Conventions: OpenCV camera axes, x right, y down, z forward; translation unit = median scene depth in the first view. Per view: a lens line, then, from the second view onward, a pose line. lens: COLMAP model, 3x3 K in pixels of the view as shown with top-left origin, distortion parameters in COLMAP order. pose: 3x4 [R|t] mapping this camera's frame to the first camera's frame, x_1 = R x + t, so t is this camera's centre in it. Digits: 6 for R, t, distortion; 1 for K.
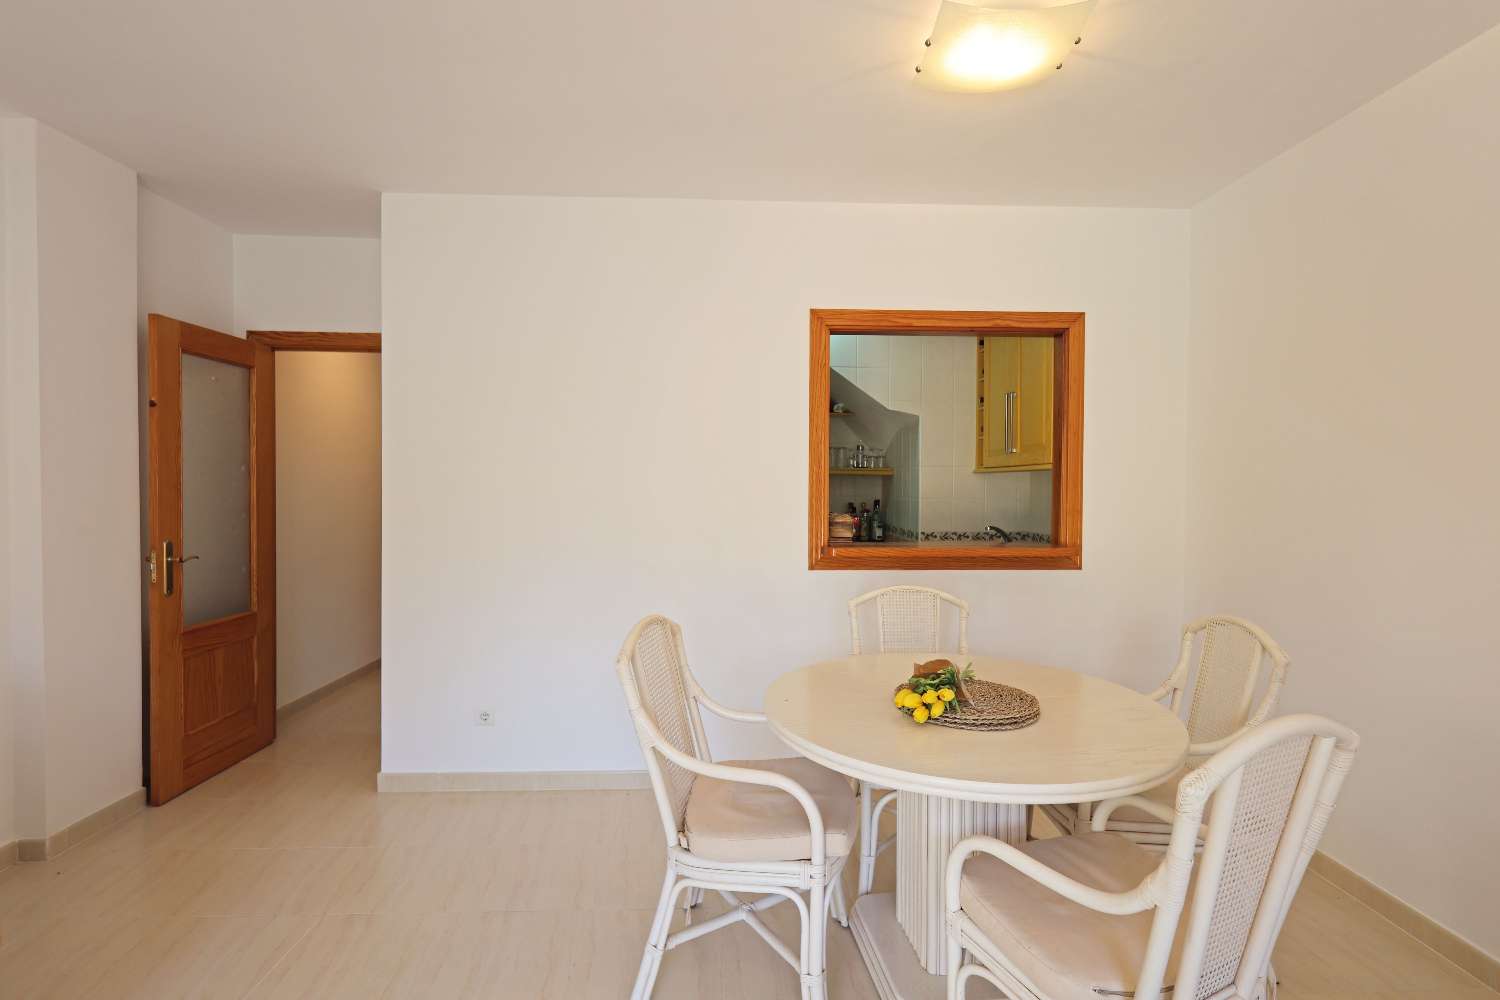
lens RADIAL K [[749.1, 0, 757.3], [0, 749.1, 498.5], [0, 0, 1]] dist [0.012194, 0.000148]
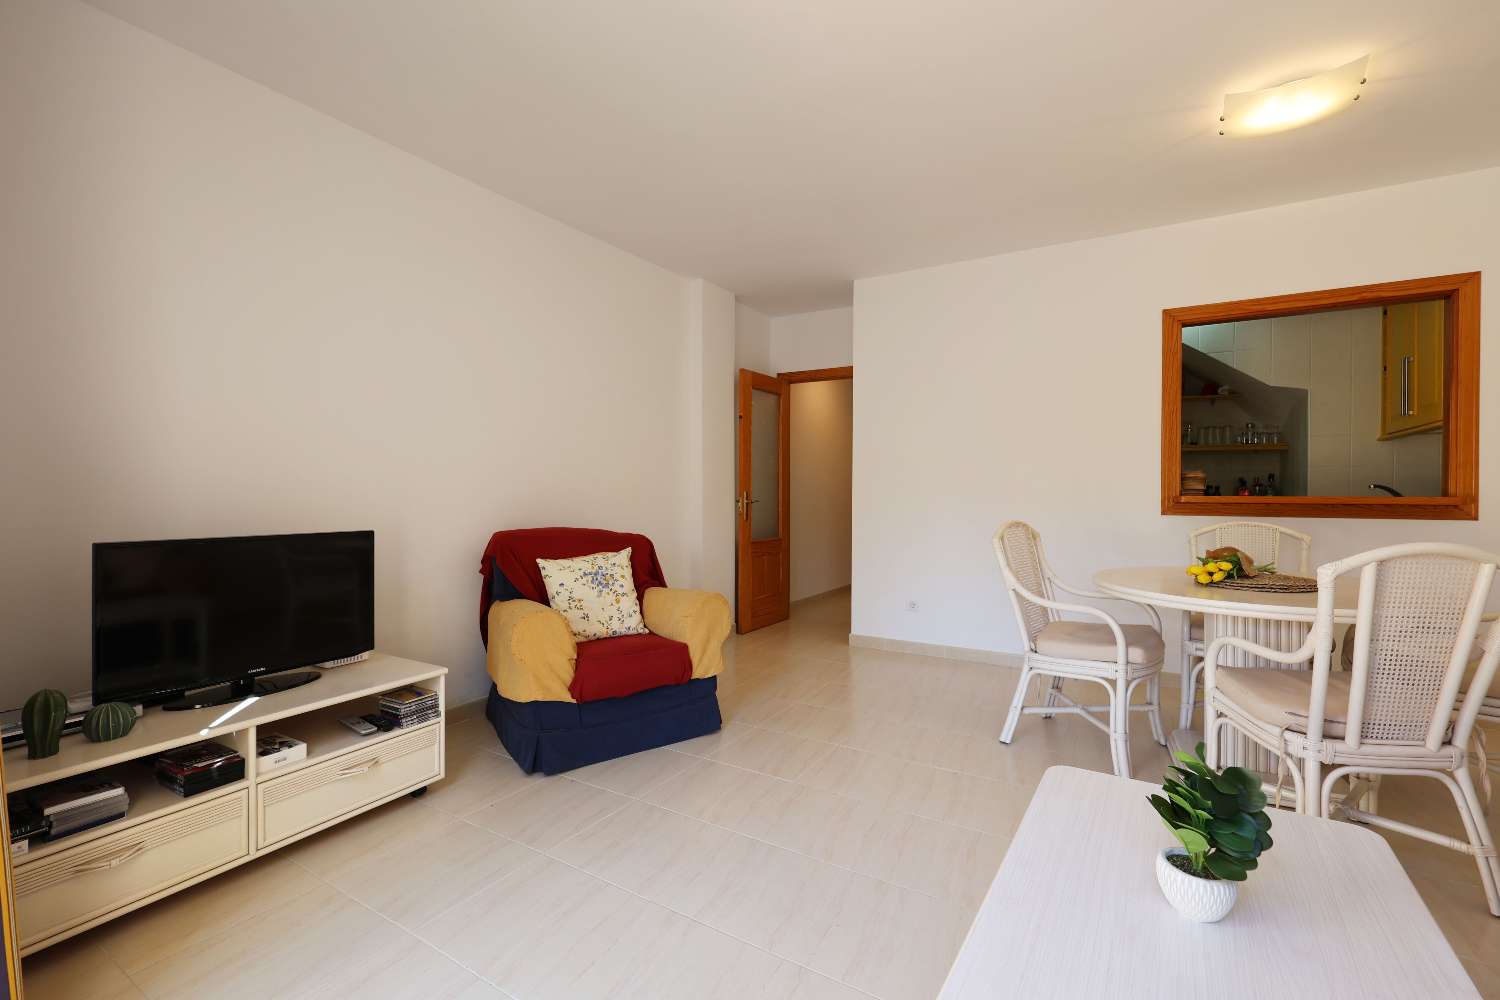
lens RADIAL K [[657.6, 0, 749.2], [0, 657.6, 494.7], [0, 0, 1]] dist [0.011937, -0.001454]
pose [[0.835753, 0.000536, -0.549106, 0.101714], [-0.006095, 0.999947, -0.008301, 0.076227], [0.549072, 0.010285, 0.835712, -0.326658]]
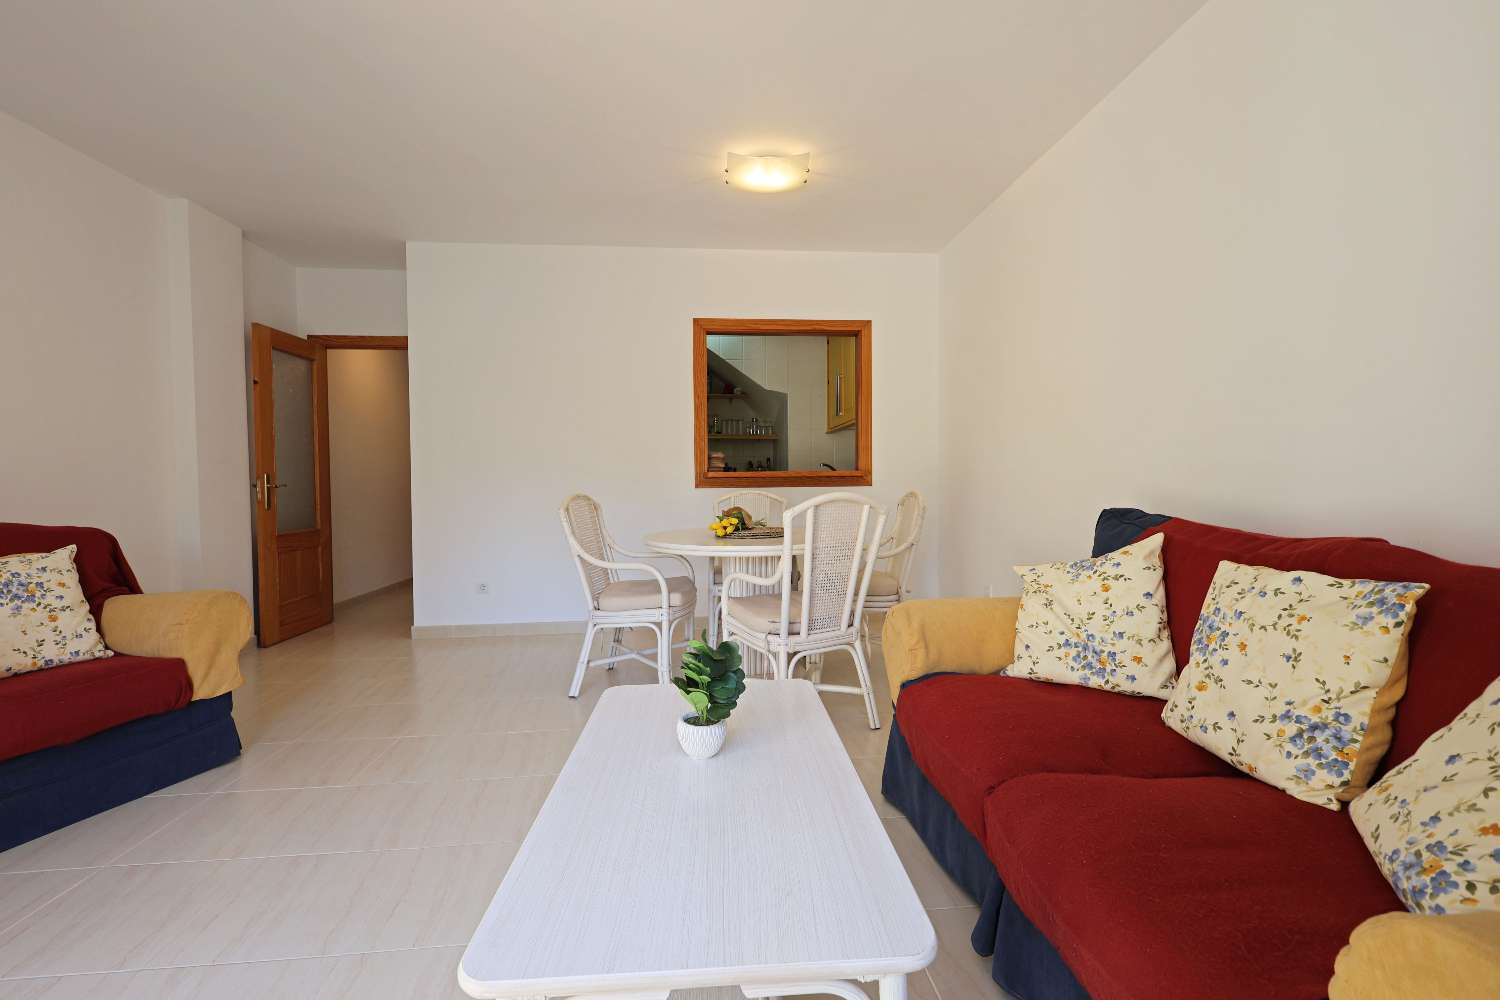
lens RADIAL K [[657.6, 0, 749.2], [0, 657.6, 494.7], [0, 0, 1]] dist [0.011937, -0.001454]
pose [[0.998706, -0.016222, 0.048201, 0.116619], [0.015691, 0.999812, 0.011378, 0.096982], [-0.048376, -0.010607, 0.998773, -0.363495]]
